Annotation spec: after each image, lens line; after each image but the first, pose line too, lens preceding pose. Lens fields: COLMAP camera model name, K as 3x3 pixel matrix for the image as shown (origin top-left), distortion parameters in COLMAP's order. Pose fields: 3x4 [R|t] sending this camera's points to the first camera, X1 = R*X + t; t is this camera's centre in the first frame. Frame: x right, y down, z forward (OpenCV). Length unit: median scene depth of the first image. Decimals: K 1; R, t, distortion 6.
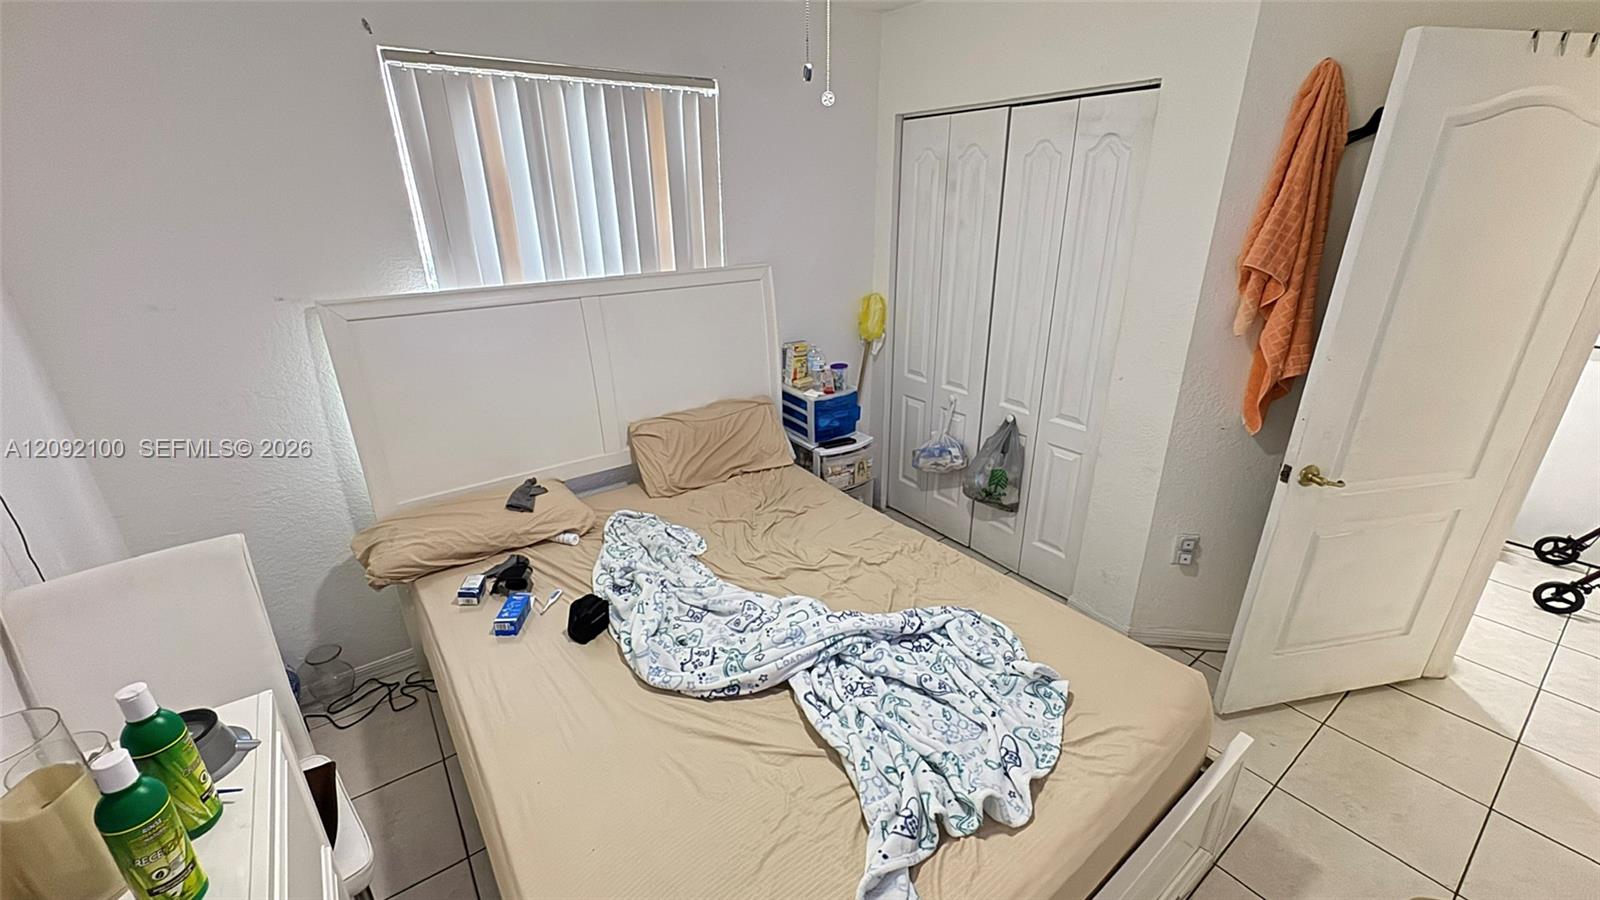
lens RADIAL K [[635.7, 0, 800.0], [0, 635.7, 450.0], [0, 0, 1]] dist [0.018553, 0.000055]
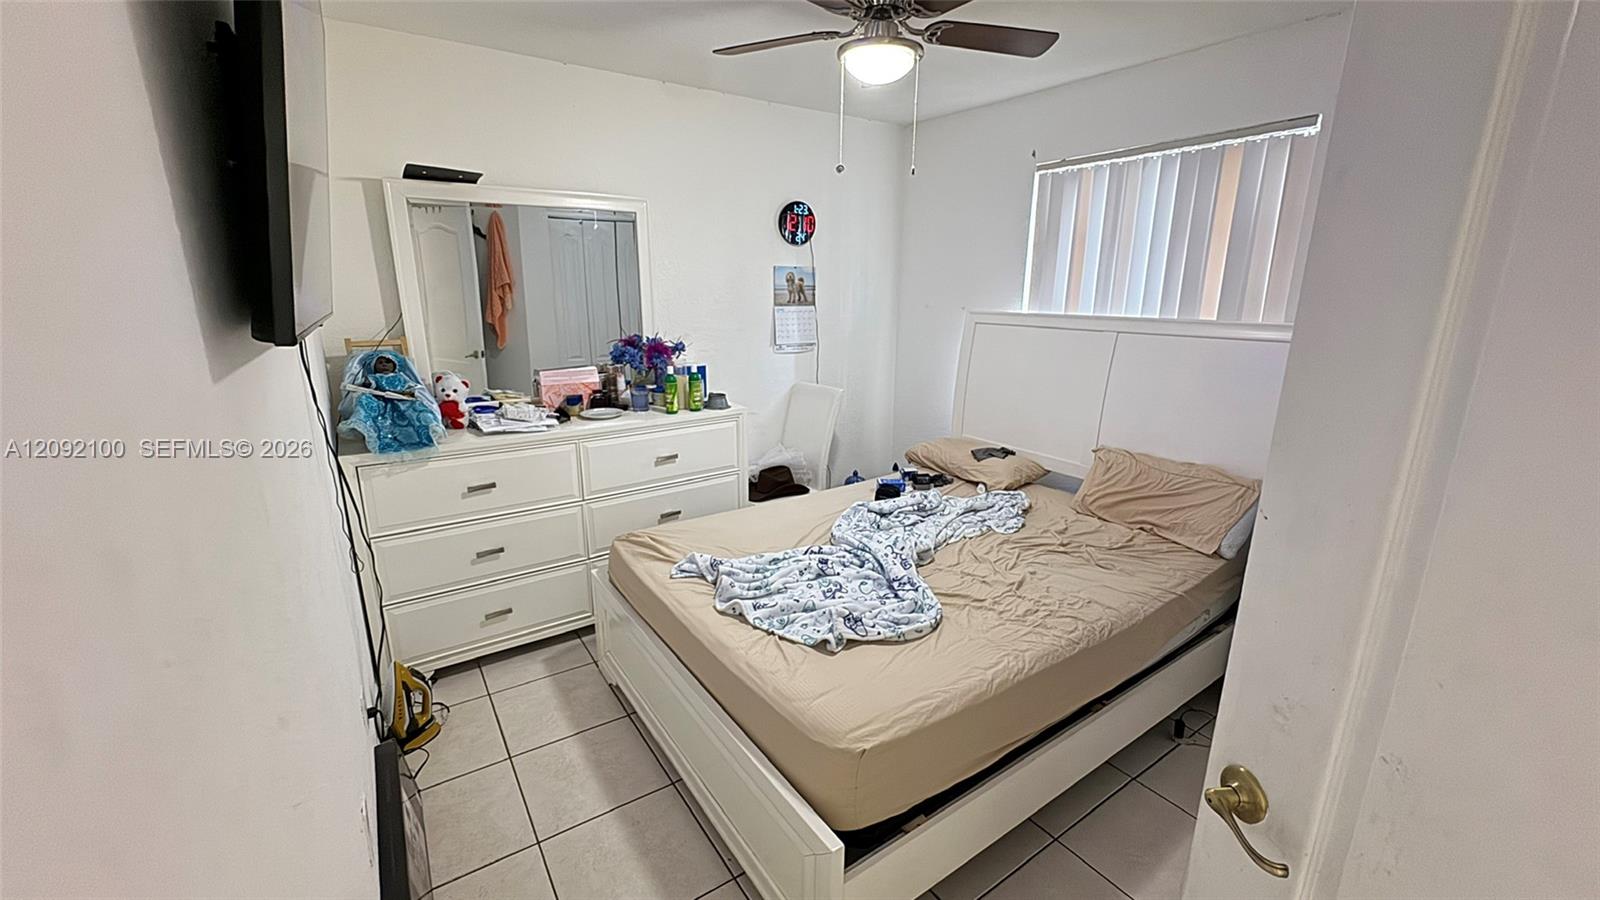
lens RADIAL K [[639.5, 0, 800.0], [0, 639.5, 450.0], [0, 0, 1]] dist [-0.003579, 0.000411]
pose [[-0.033905, 0.266551, -0.963224, 0.912541], [-0.373736, 0.890473, 0.259574, -0.138683], [0.926915, 0.368792, 0.069429, 0.476551]]
